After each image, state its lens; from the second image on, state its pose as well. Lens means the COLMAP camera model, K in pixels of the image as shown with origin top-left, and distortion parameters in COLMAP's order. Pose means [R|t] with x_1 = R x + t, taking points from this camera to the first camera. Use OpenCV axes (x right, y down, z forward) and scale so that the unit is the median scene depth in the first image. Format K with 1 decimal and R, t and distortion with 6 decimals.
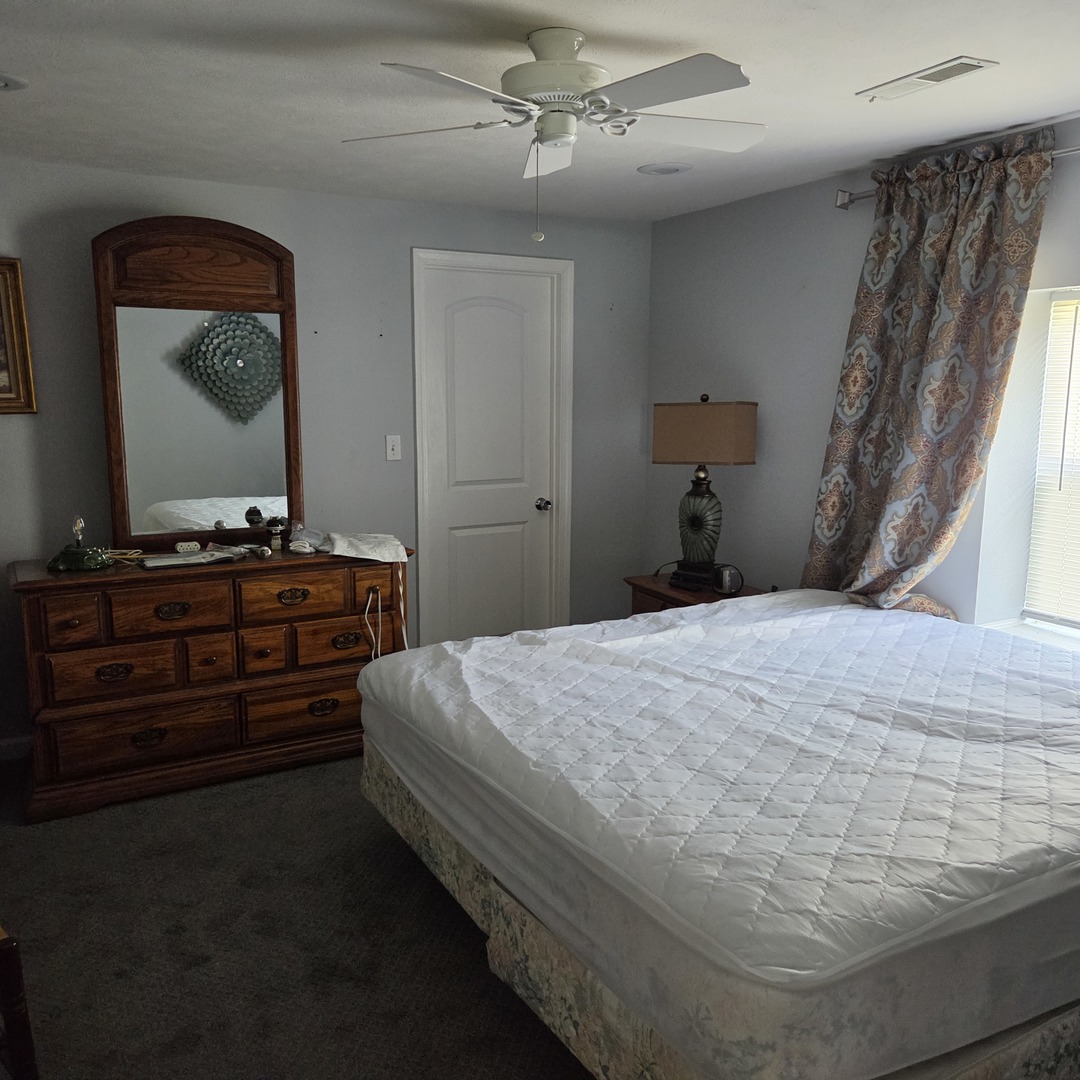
lens RADIAL K [[963.3, 0, 553.3], [0, 963.3, 537.0], [0, 0, 1]] dist [0.084043, -0.075398]
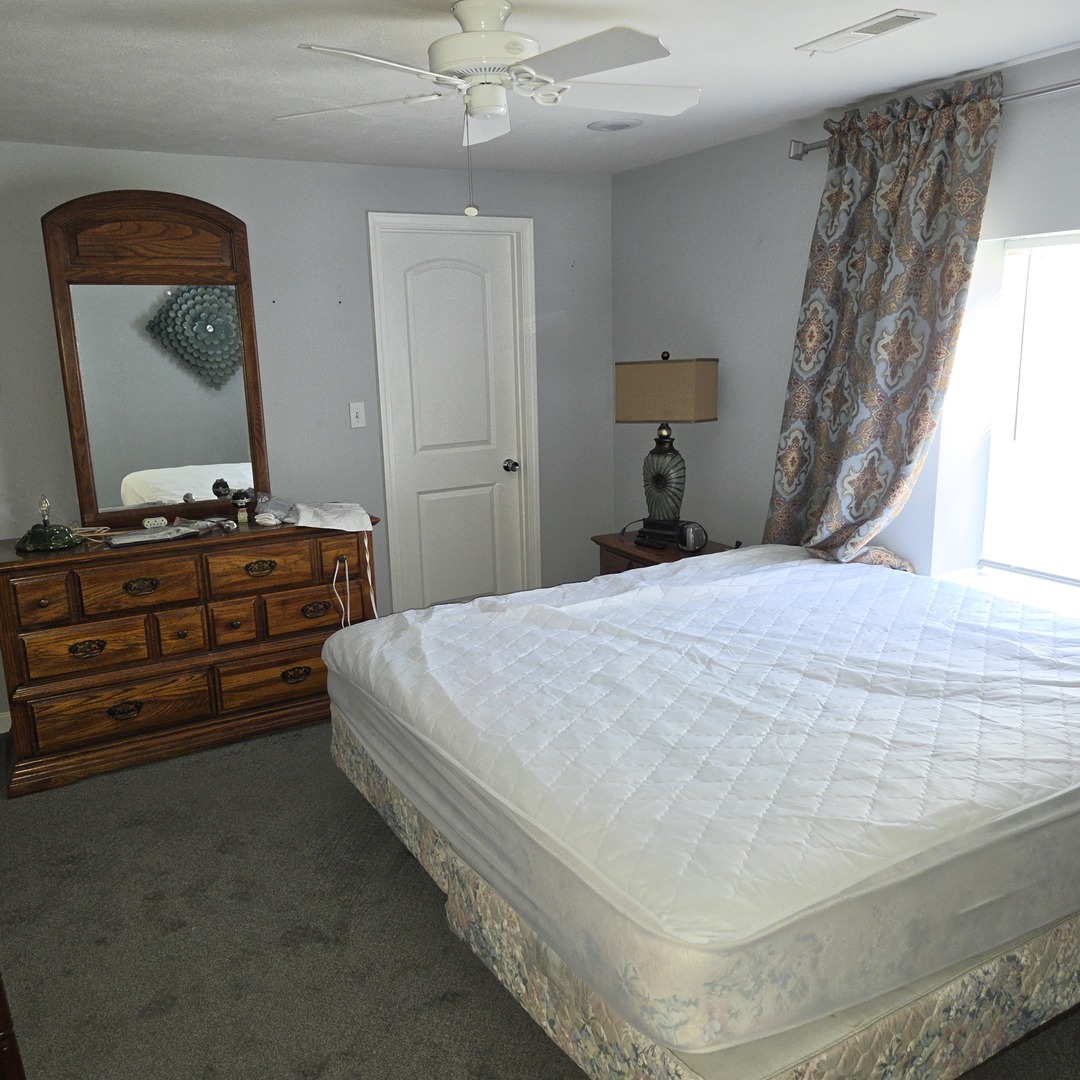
lens RADIAL K [[961.8, 0, 536.0], [0, 961.8, 537.2], [0, 0, 1]] dist [0.073462, -0.061589]
pose [[0.999478, -0.031544, -0.006925, 0.030411], [0.031862, 0.998131, 0.052143, -0.016219], [0.005267, -0.052337, 0.998616, -0.008531]]
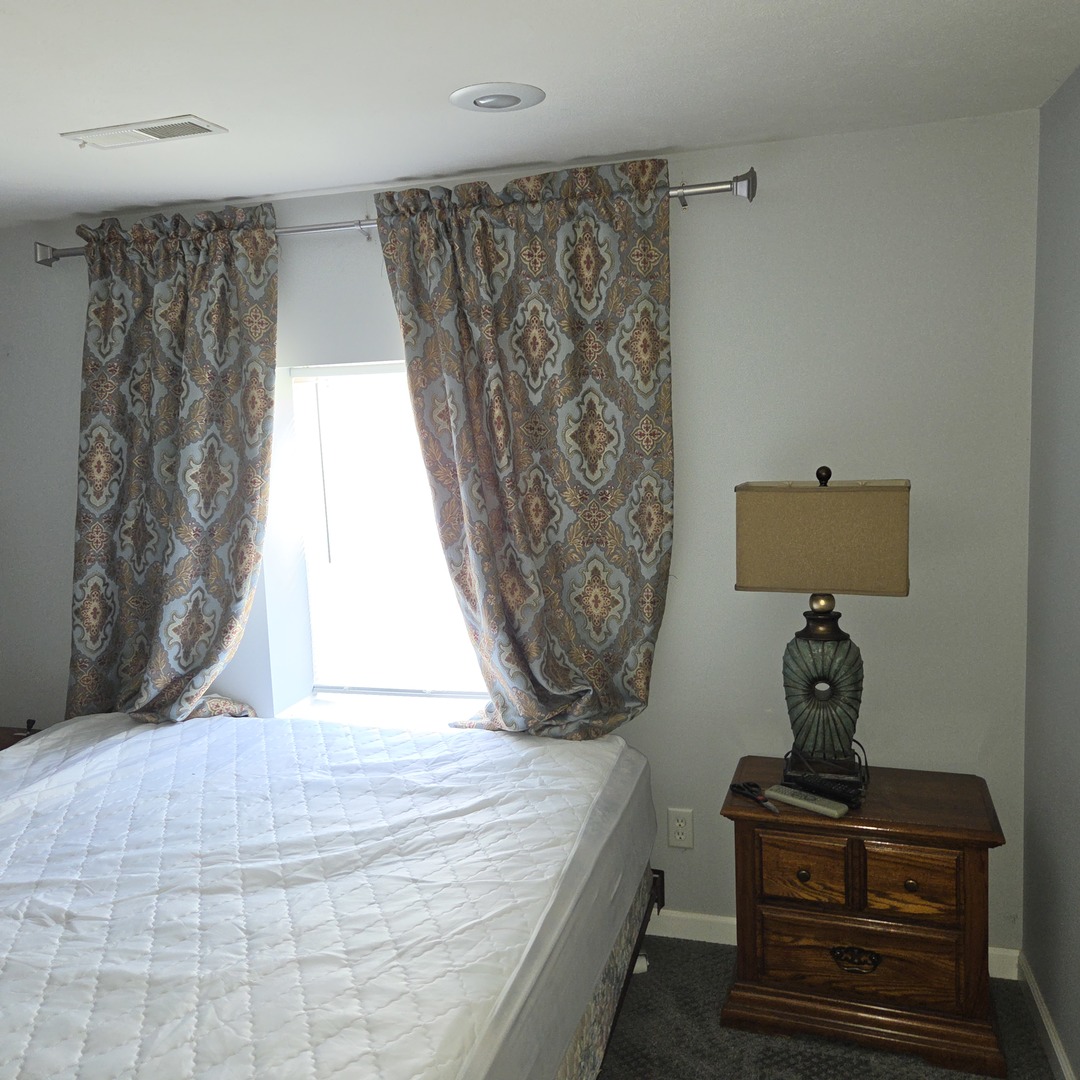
lens RADIAL K [[961.8, 0, 536.0], [0, 961.8, 537.2], [0, 0, 1]] dist [0.073462, -0.061589]
pose [[0.721694, -0.122092, 0.681360, -0.003303], [0.155133, 0.987812, 0.012688, -0.054363], [-0.674605, 0.096544, 0.731839, 0.130200]]
